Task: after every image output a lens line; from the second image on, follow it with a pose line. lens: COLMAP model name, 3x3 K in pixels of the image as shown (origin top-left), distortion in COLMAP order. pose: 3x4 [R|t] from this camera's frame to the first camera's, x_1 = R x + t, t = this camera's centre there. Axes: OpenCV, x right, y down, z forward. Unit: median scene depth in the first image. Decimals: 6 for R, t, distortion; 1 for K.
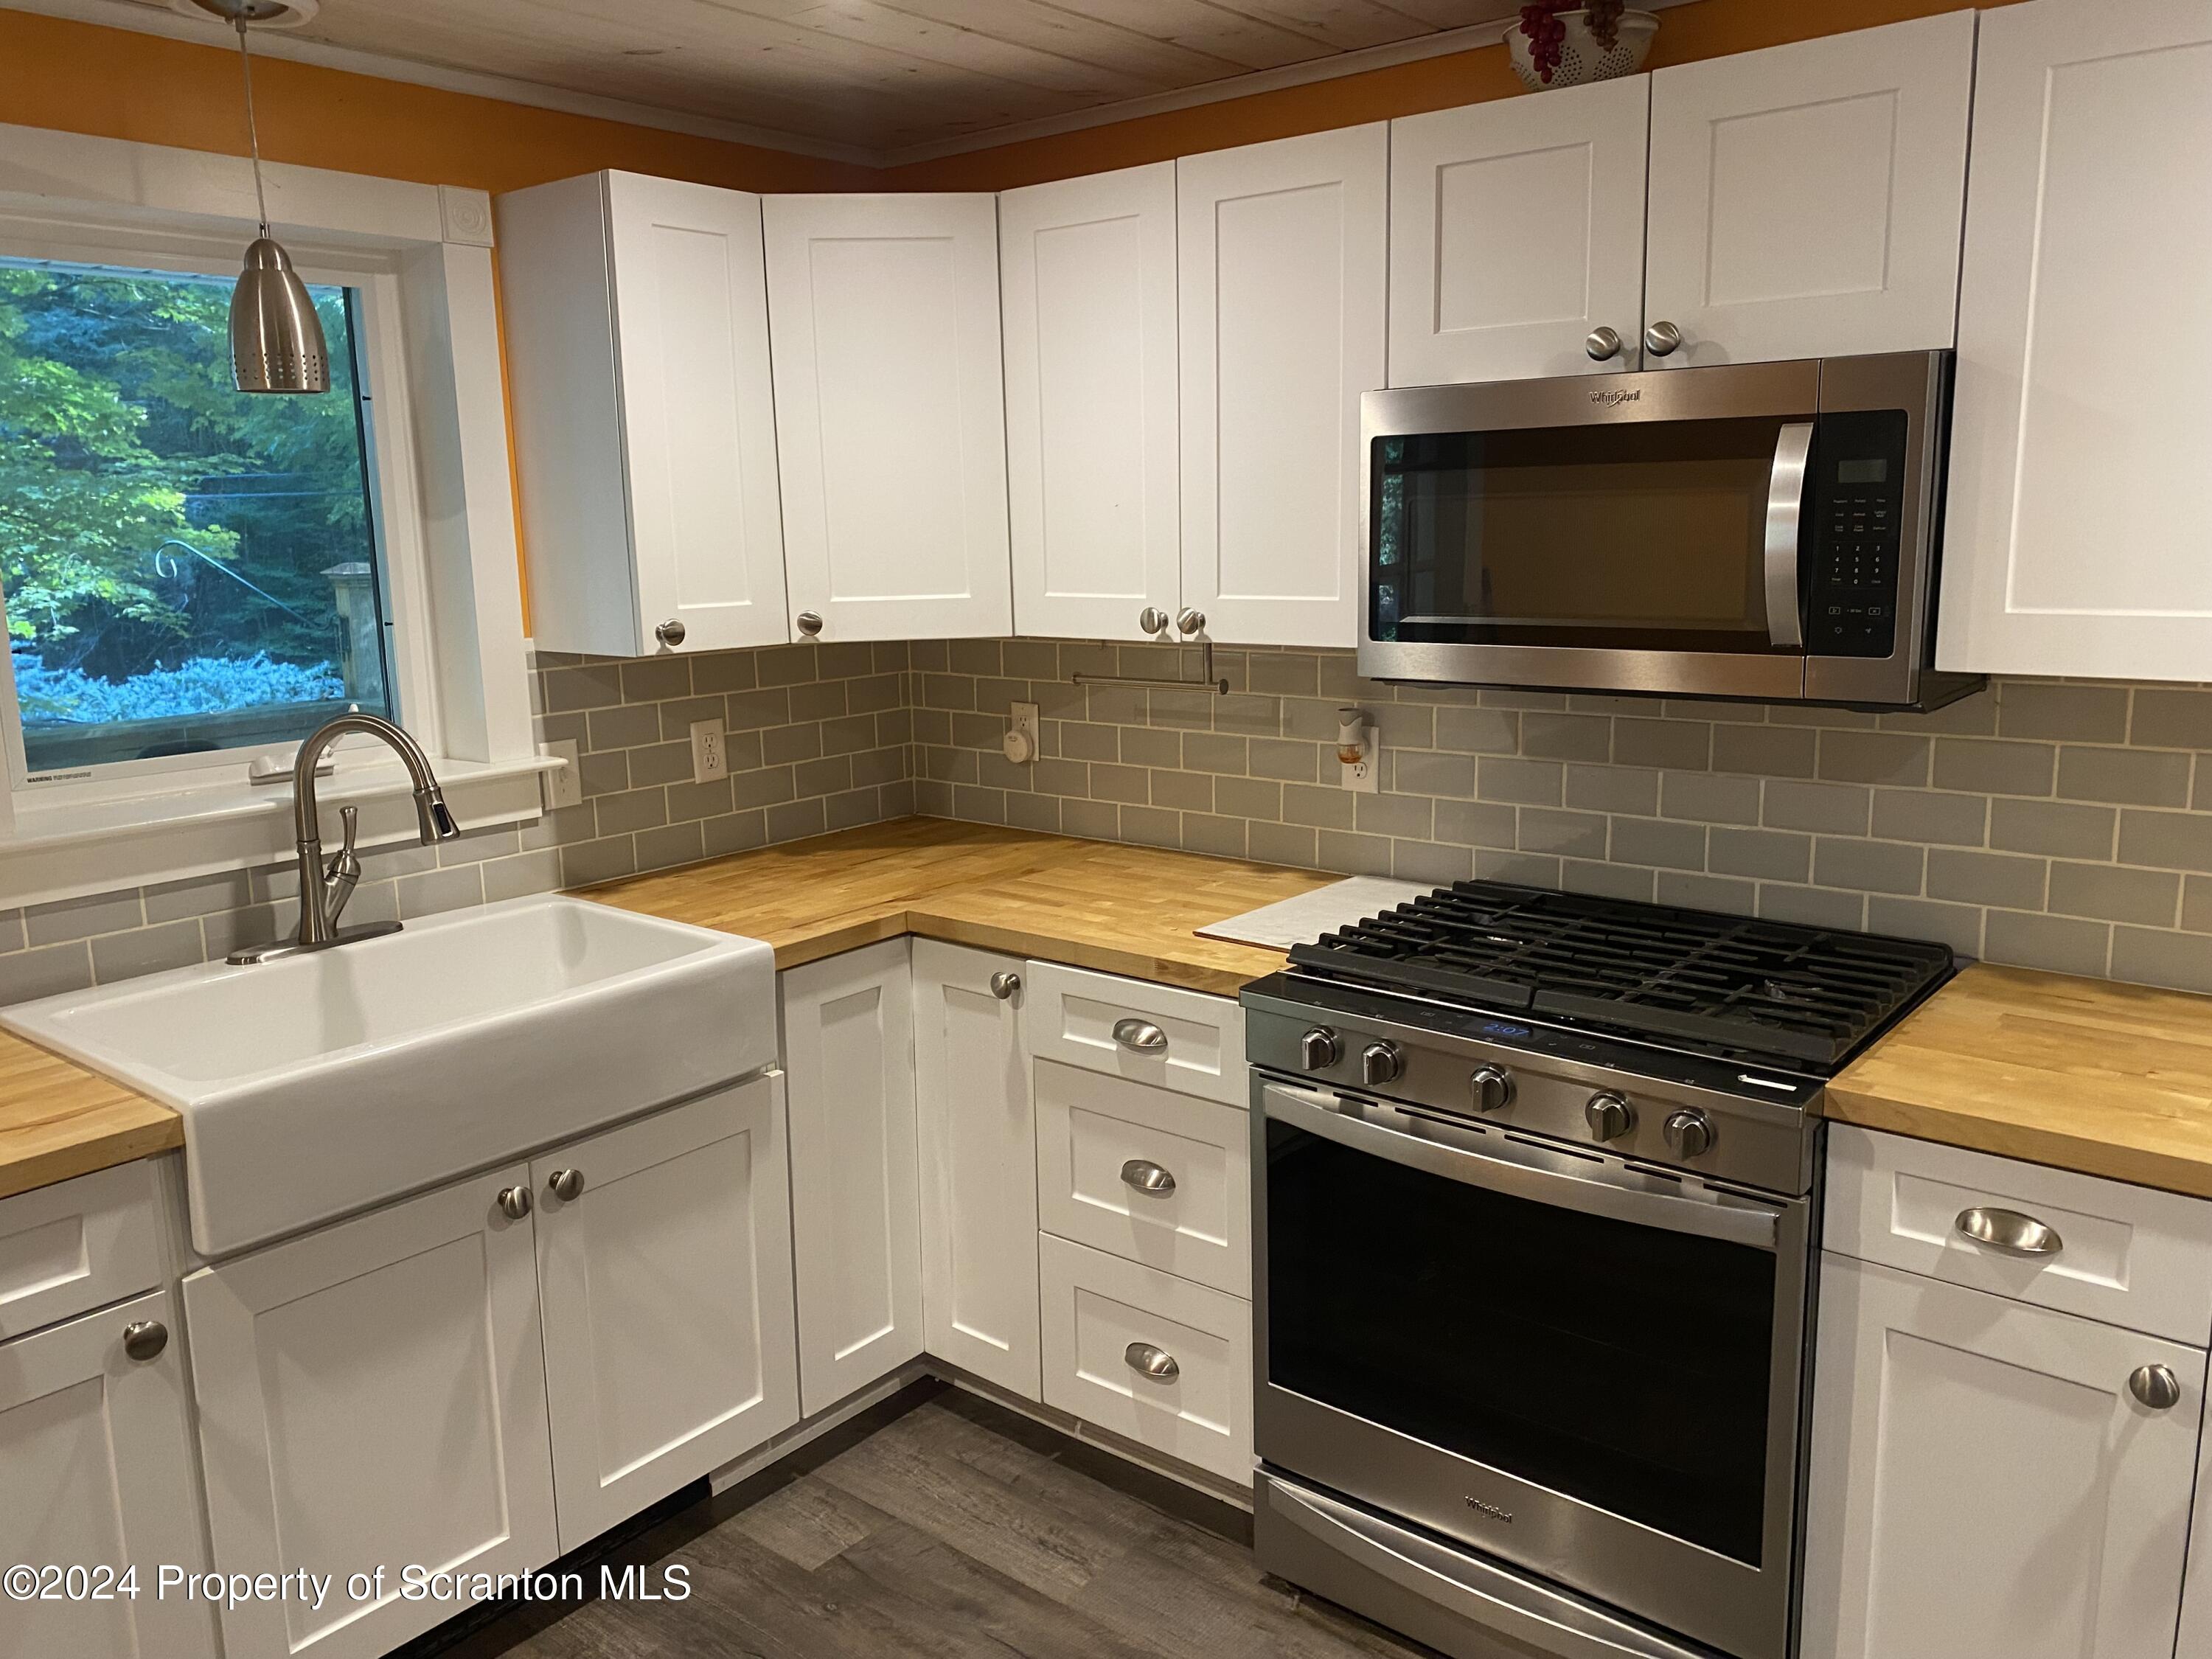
lens RADIAL K [[1669.0, 0, 1106.9], [0, 1669.0, 781.1], [0, 0, 1]] dist [0.067456, -0.078937]
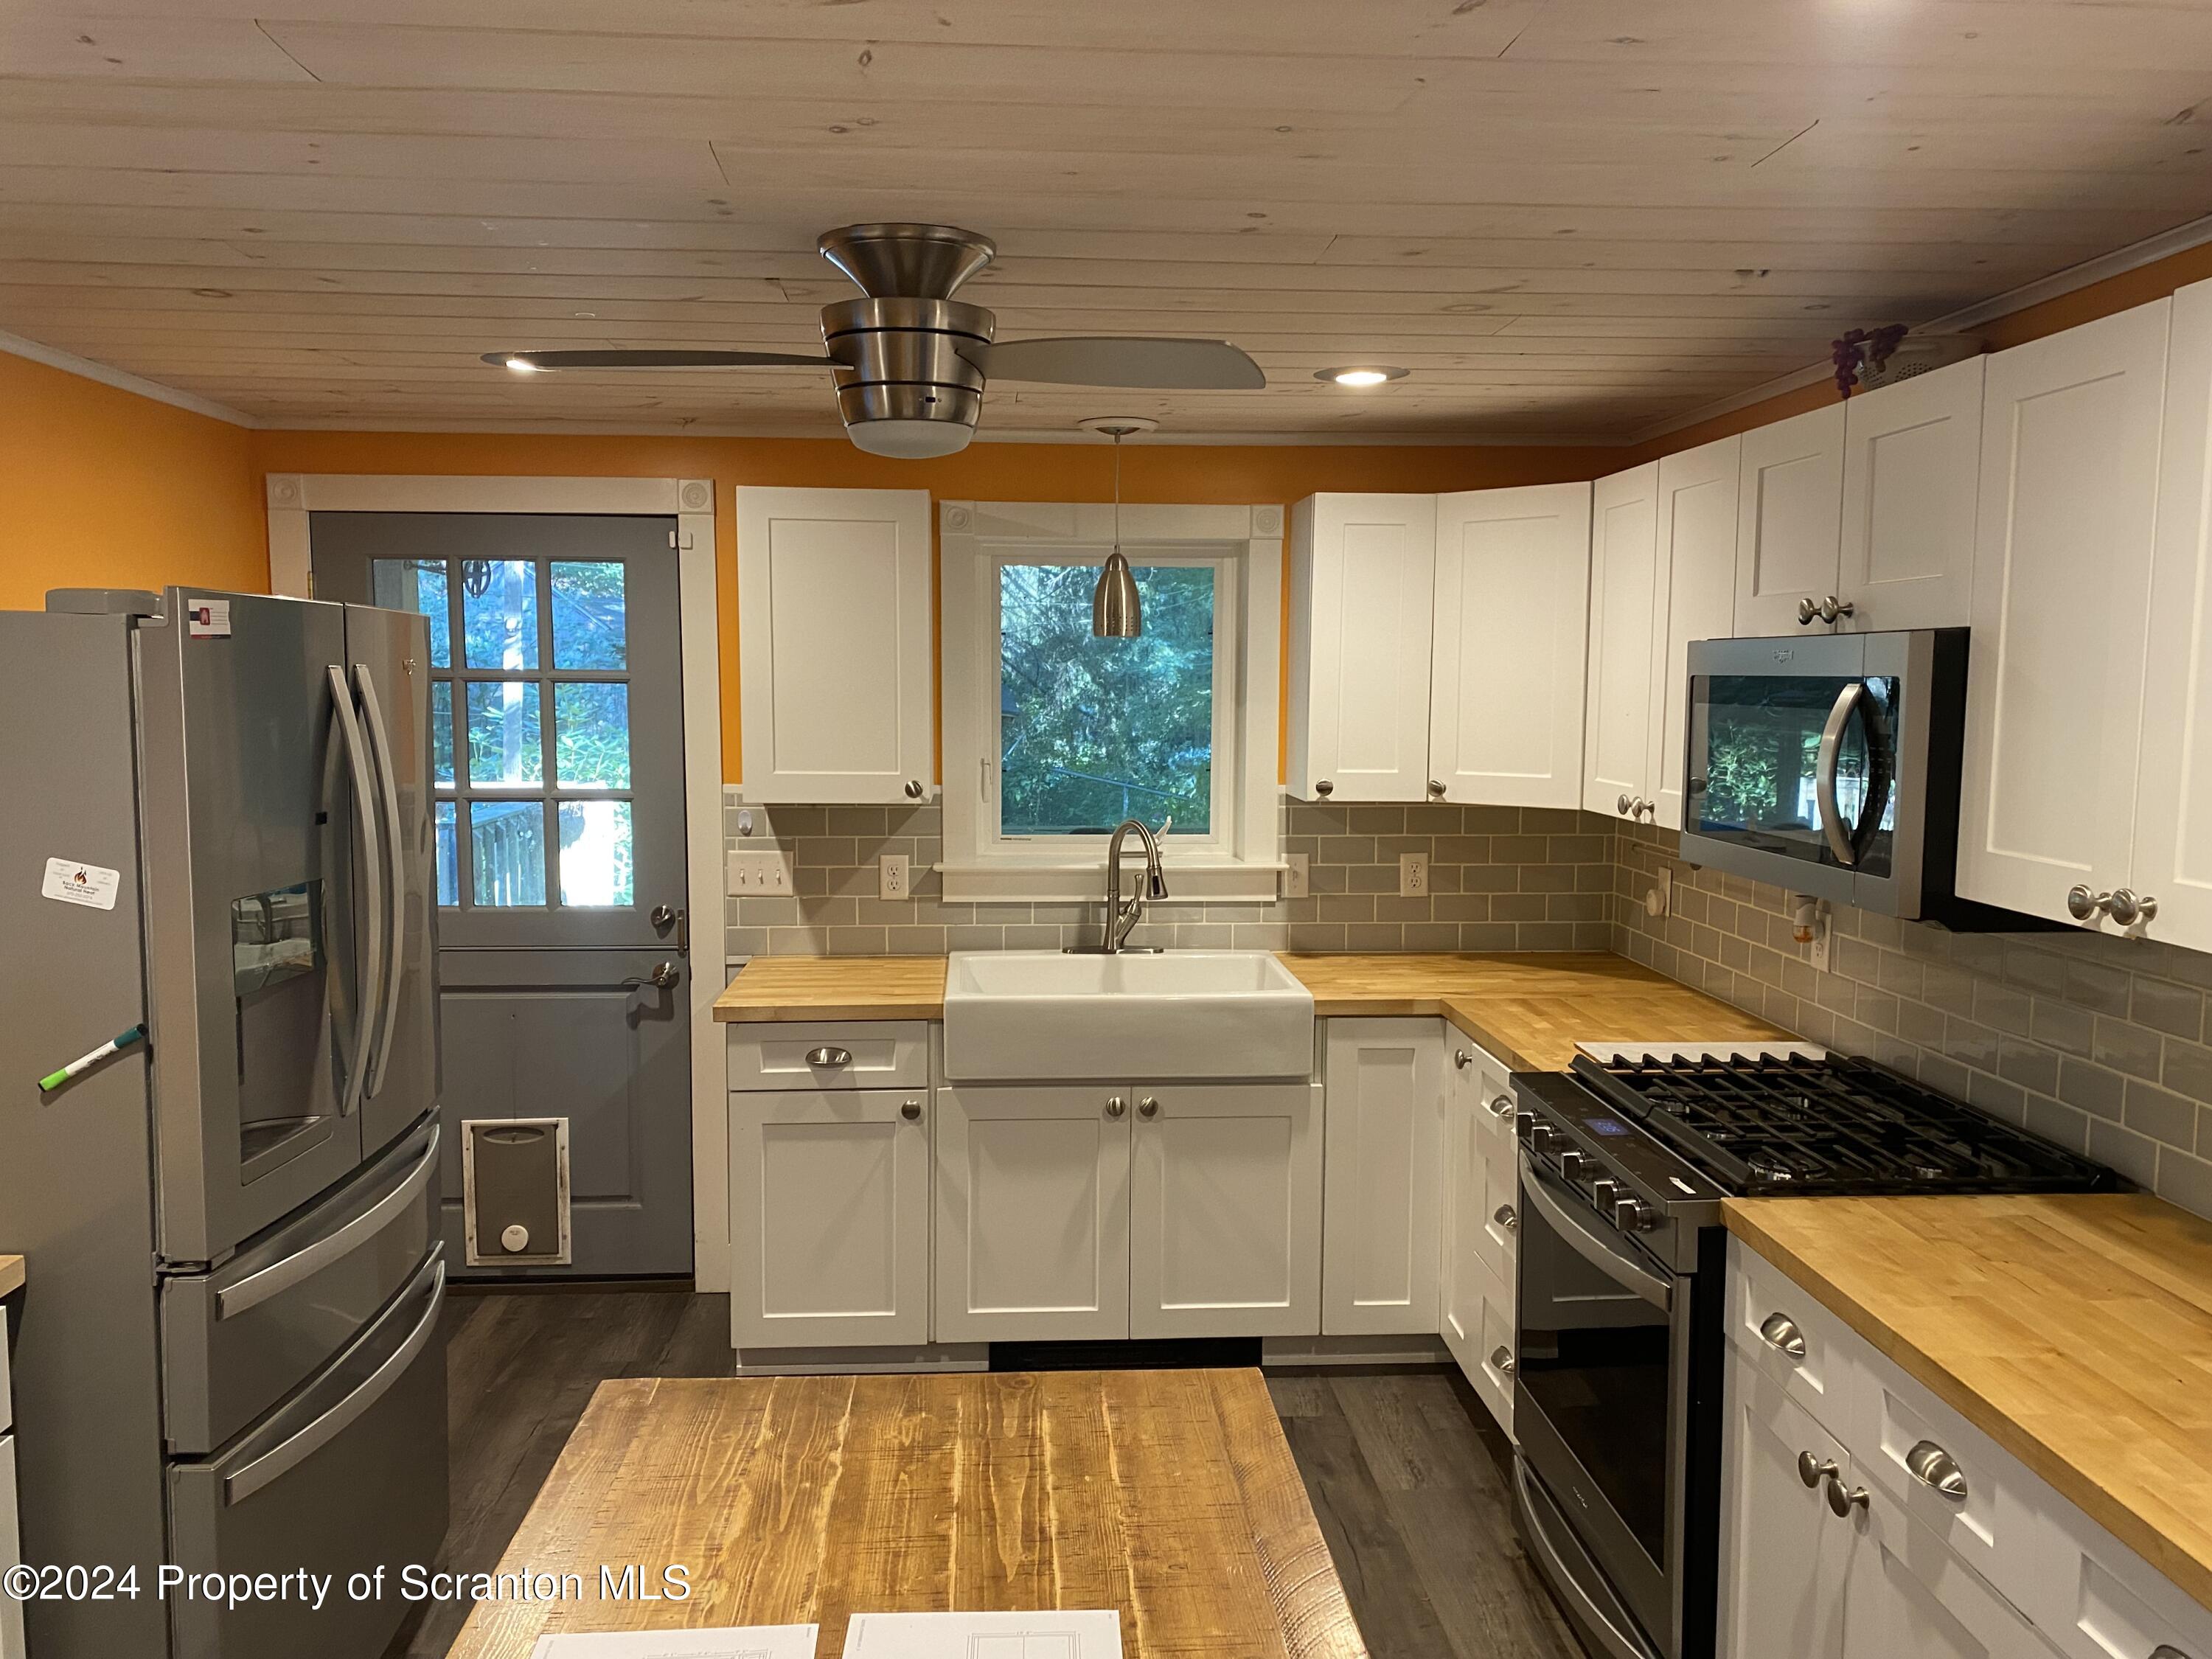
lens RADIAL K [[1669.0, 0, 1106.9], [0, 1669.0, 781.1], [0, 0, 1]] dist [0.067456, -0.078937]
pose [[0.685187, 0.073236, -0.724676, 0.729540], [-0.137635, 0.990026, -0.030083, -0.022301], [0.715245, 0.120353, 0.688433, -0.185560]]
